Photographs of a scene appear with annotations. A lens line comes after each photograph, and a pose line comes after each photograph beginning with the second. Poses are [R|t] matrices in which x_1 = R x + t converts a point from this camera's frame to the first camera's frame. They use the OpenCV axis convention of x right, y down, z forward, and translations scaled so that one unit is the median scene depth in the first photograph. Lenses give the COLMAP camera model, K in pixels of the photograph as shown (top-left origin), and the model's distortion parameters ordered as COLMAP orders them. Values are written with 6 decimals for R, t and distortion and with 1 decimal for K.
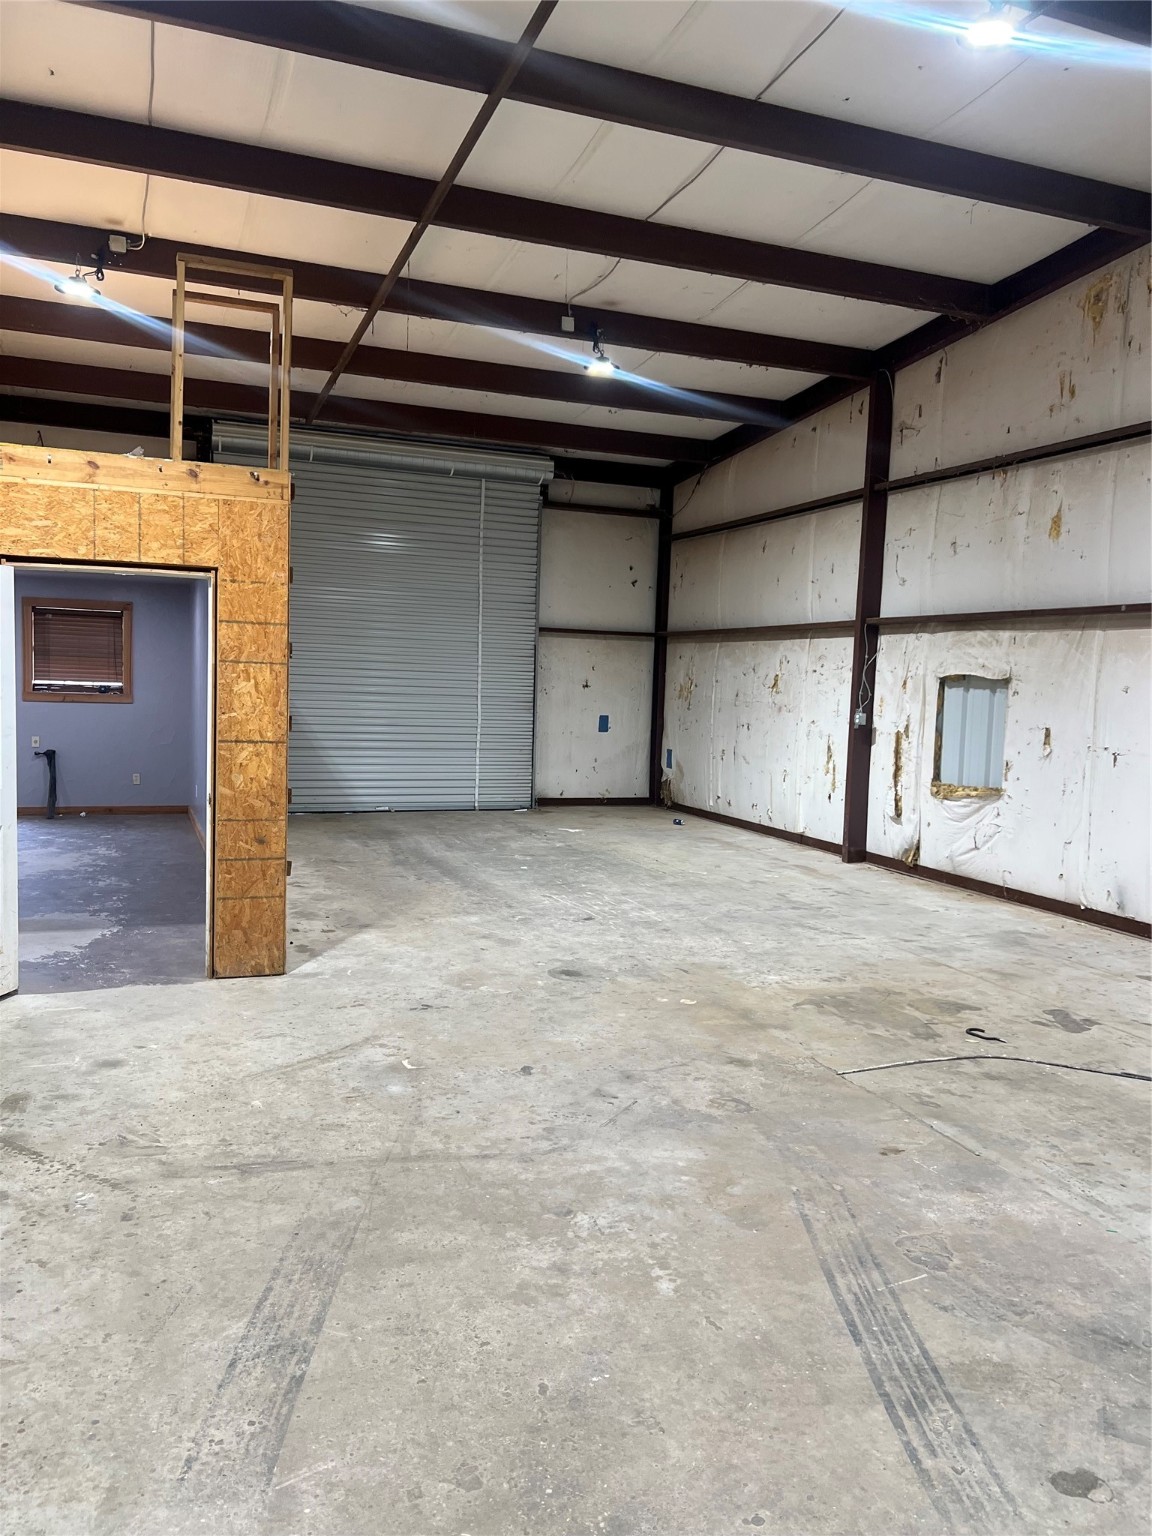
lens RADIAL K [[1155.0, 0, 567.6], [0, 1155.0, 775.4], [0, 0, 1]] dist [0.055800, -0.065677]
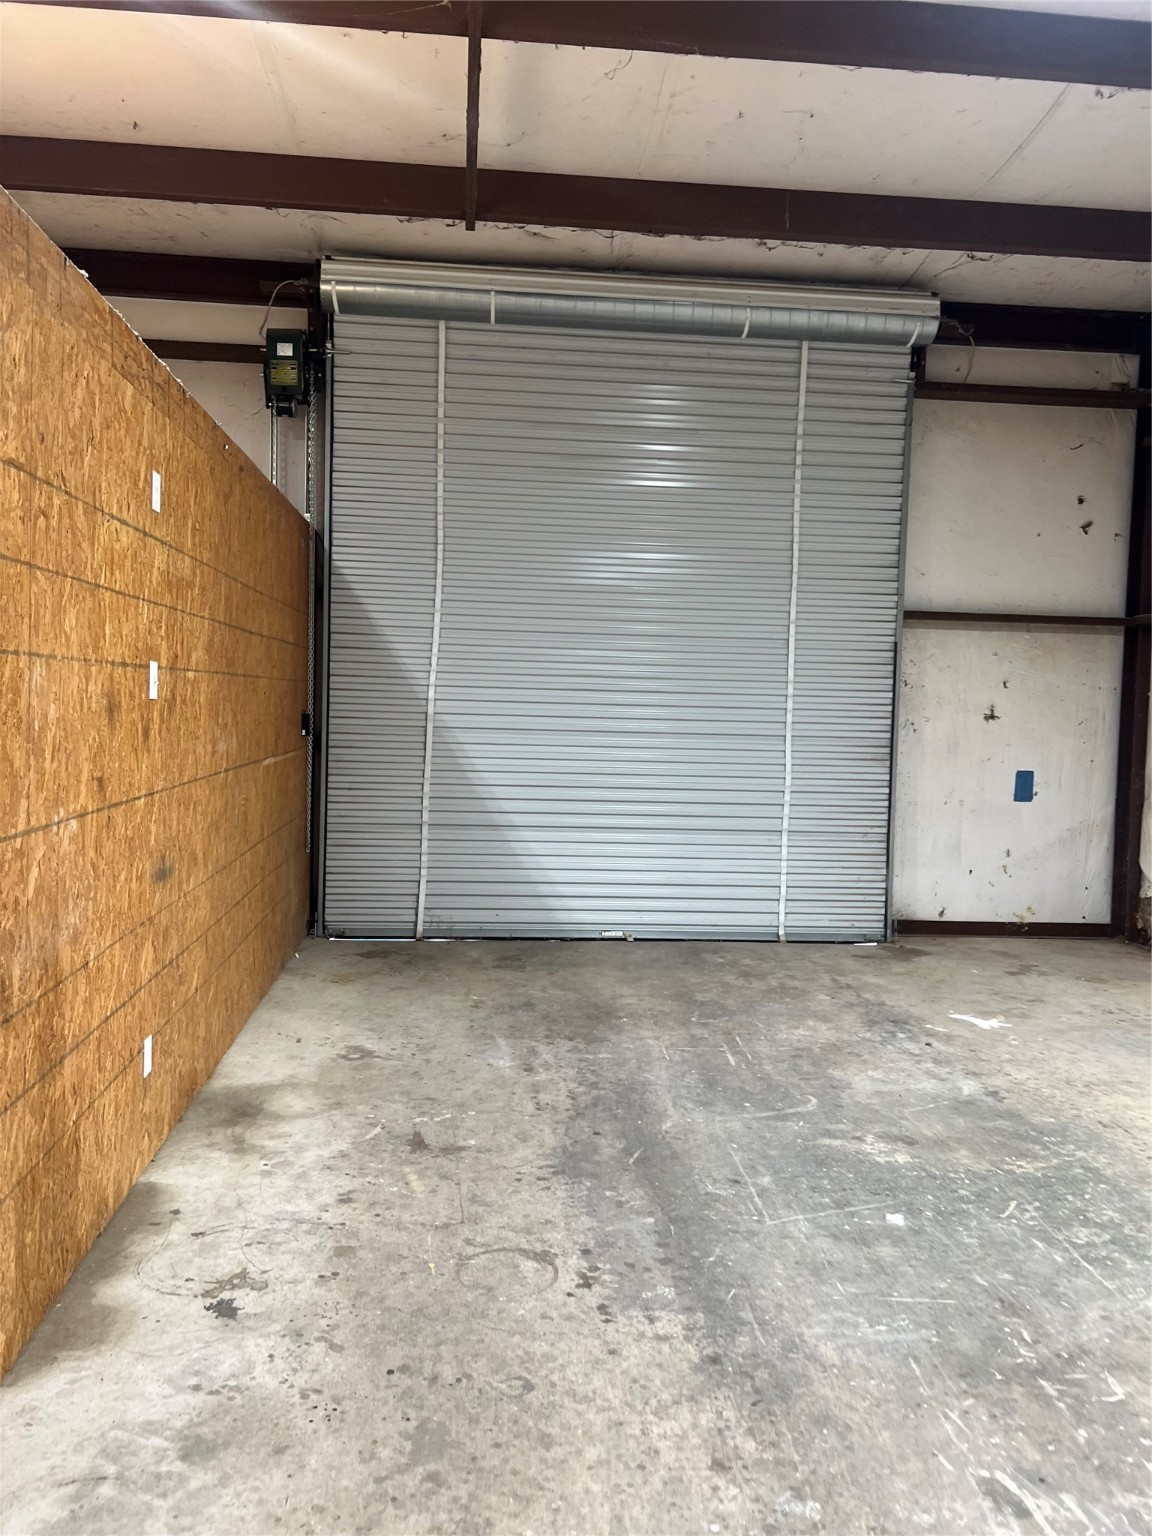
lens RADIAL K [[1155.0, 0, 561.5], [0, 1155.0, 771.1], [0, 0, 1]] dist [0.055800, -0.065677]
pose [[0.959615, 0.012132, -0.281055, -0.024642], [-0.019708, 0.999514, -0.024144, -0.035497], [0.280625, 0.028708, 0.959388, 0.427490]]
